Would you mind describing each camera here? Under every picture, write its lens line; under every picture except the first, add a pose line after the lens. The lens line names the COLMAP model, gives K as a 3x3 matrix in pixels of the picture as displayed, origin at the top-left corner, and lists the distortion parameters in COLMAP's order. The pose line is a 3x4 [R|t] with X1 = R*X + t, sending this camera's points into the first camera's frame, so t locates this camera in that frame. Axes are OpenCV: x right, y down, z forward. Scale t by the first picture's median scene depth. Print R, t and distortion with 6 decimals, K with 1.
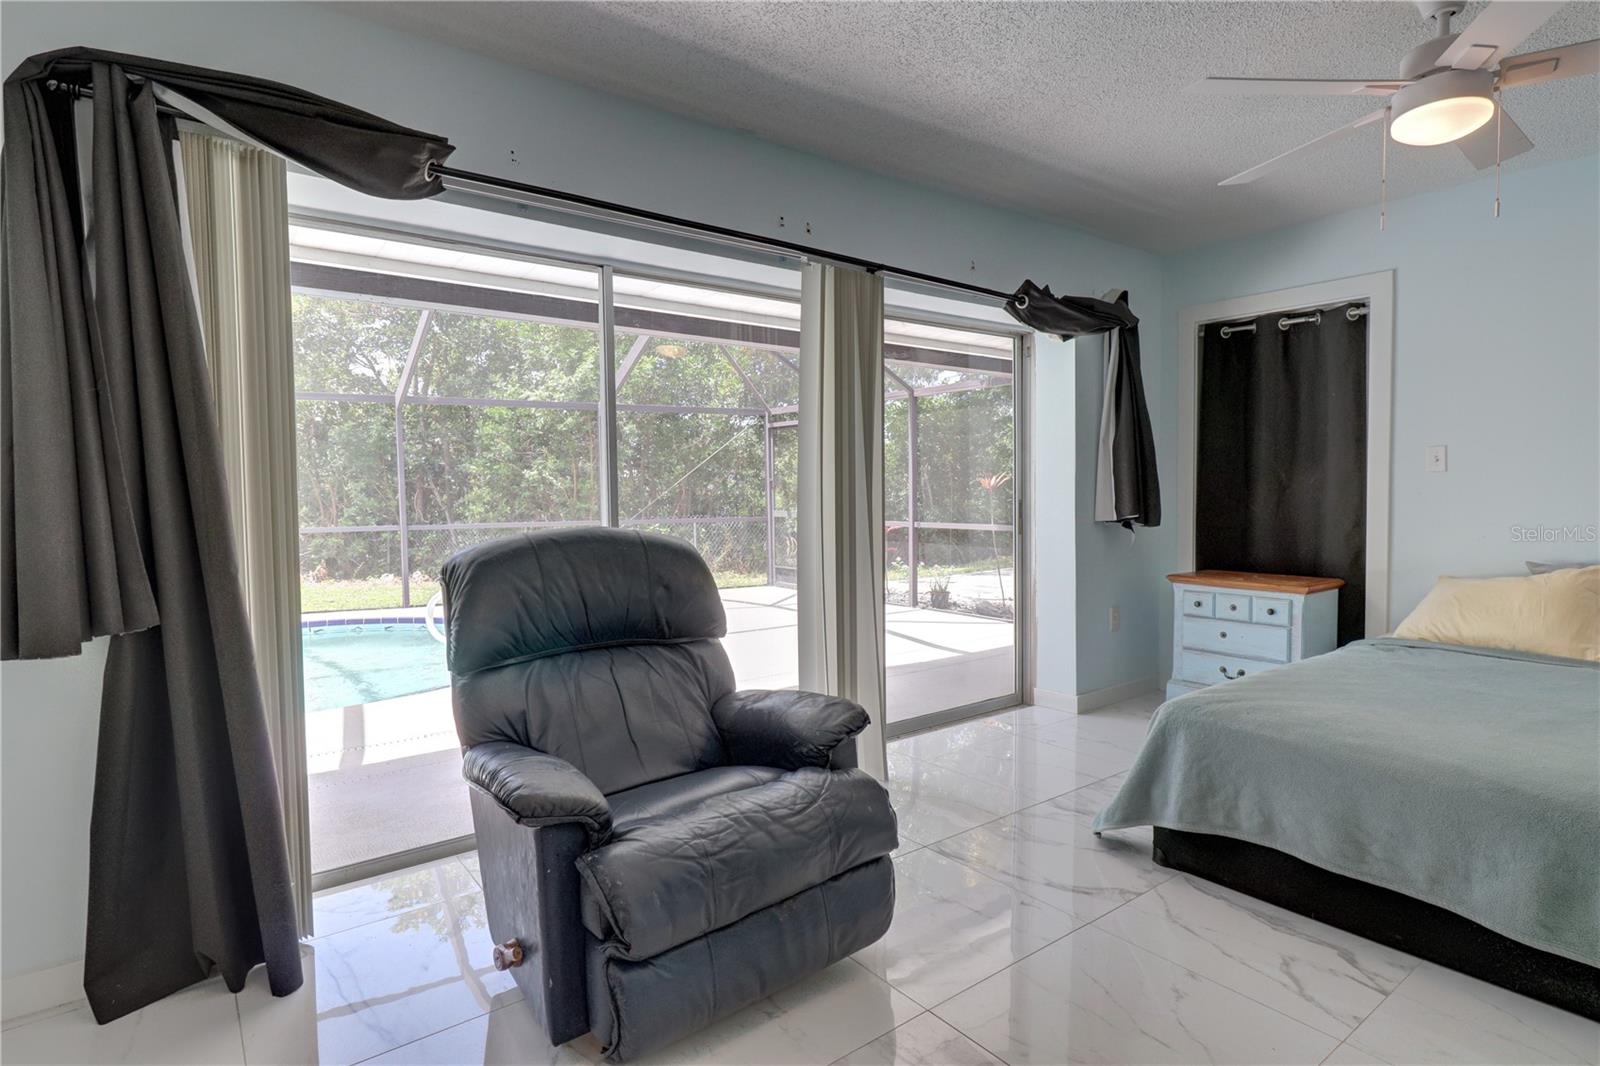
lens RADIAL K [[852.6, 0, 812.3], [0, 852.6, 529.0], [0, 0, 1]] dist [0.007112, -0.000492]
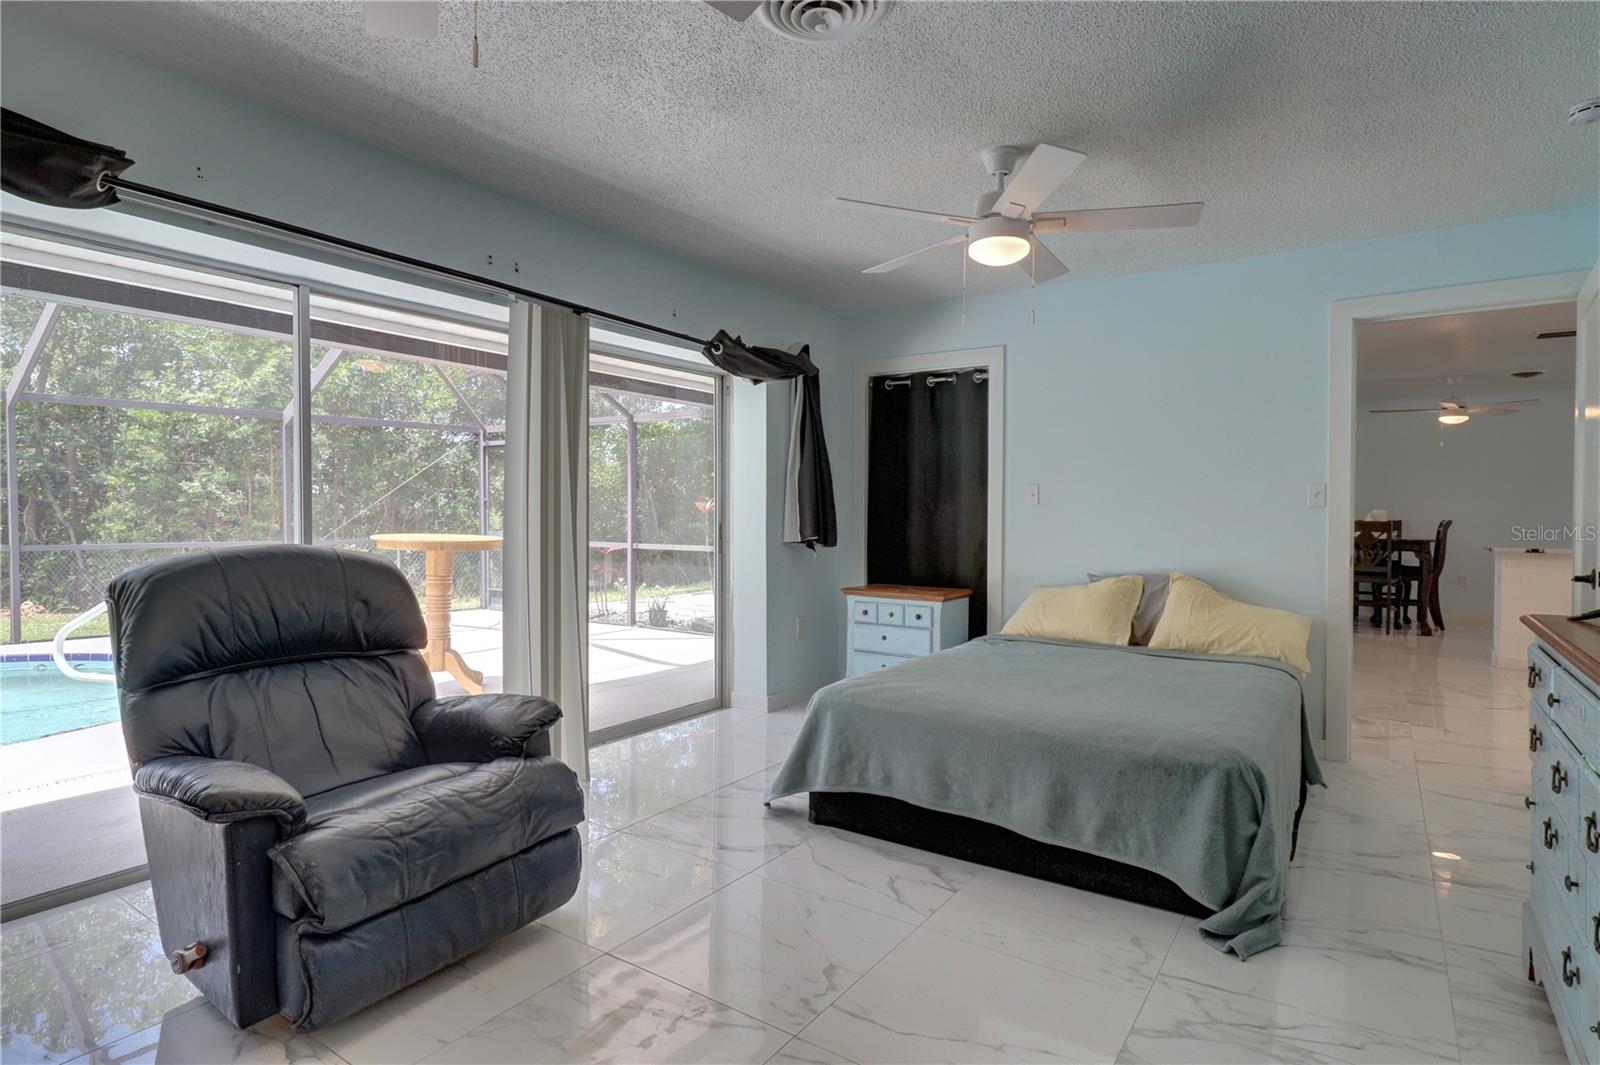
lens RADIAL K [[852.6, 0, 812.3], [0, 852.6, 528.5], [0, 0, 1]] dist [0.007112, -0.000492]
pose [[0.951133, 0.009187, 0.308645, 0.020385], [-0.000828, 0.999630, -0.027203, 0.004710], [-0.308781, 0.025618, 0.950788, -0.127999]]
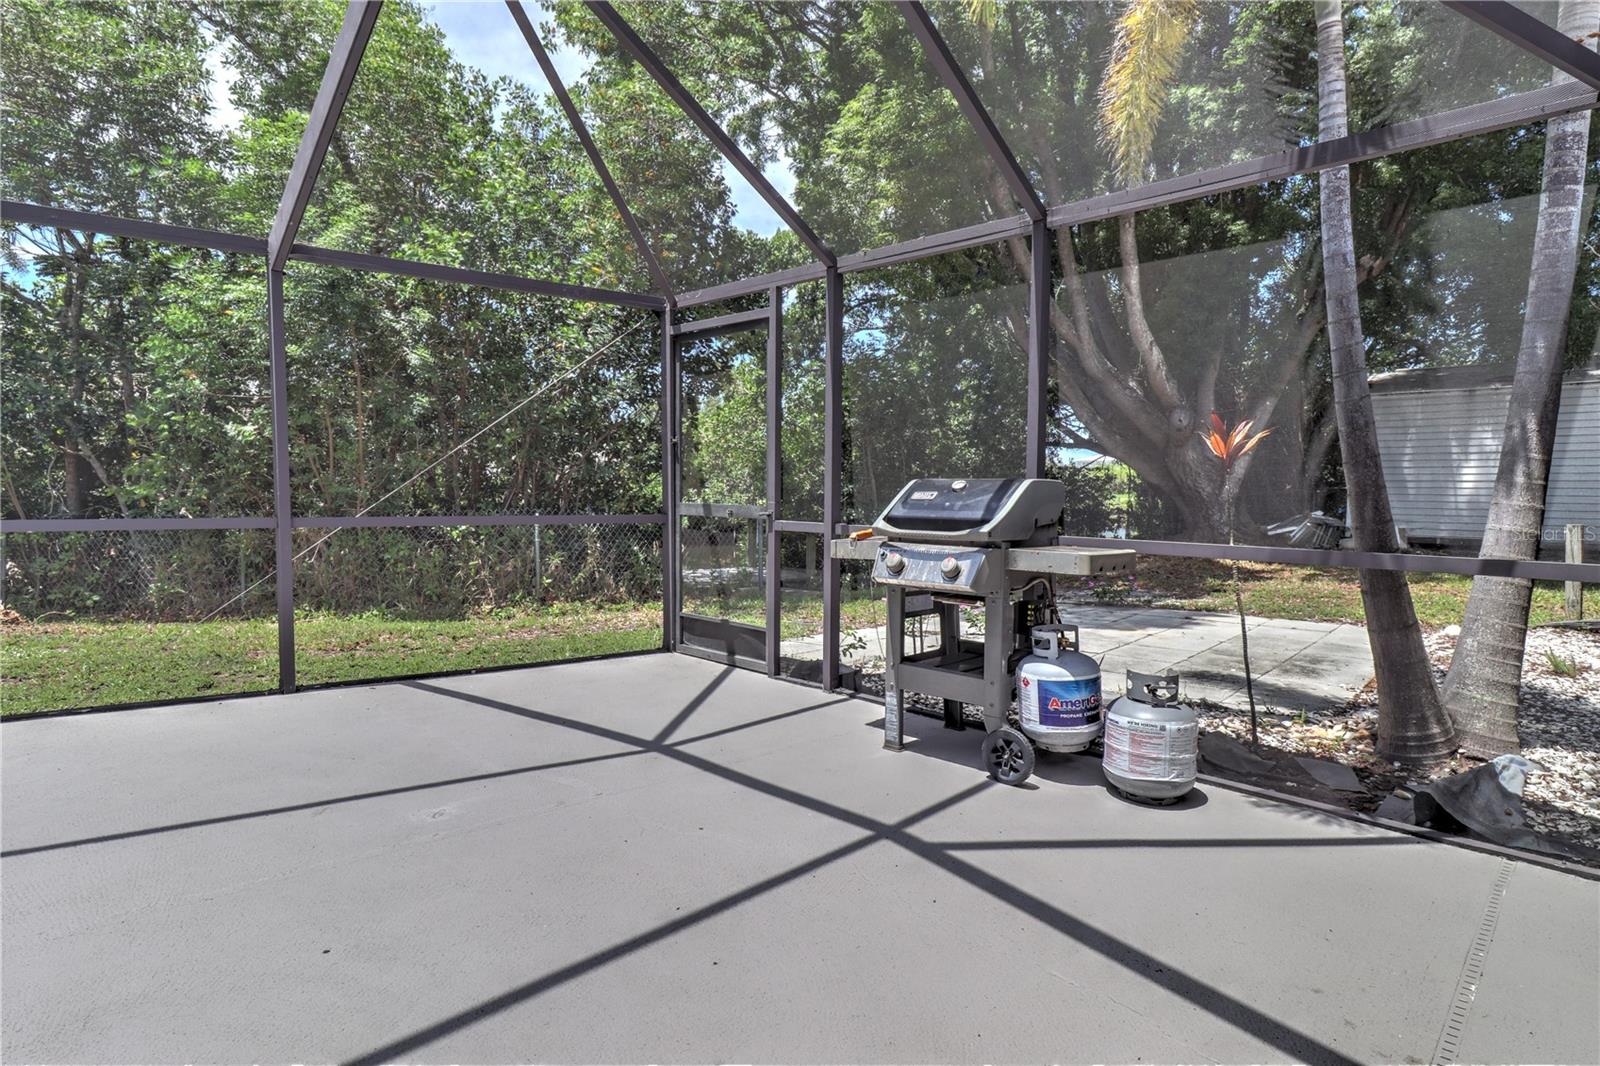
lens RADIAL K [[852.6, 0, 812.3], [0, 852.6, 529.0], [0, 0, 1]] dist [0.007112, -0.000492]
pose [[0.989918, 0.013774, 0.140969, -0.133154], [-0.014629, 0.999880, 0.005030, -0.033565], [-0.140883, -0.007042, 0.990001, 1.721775]]
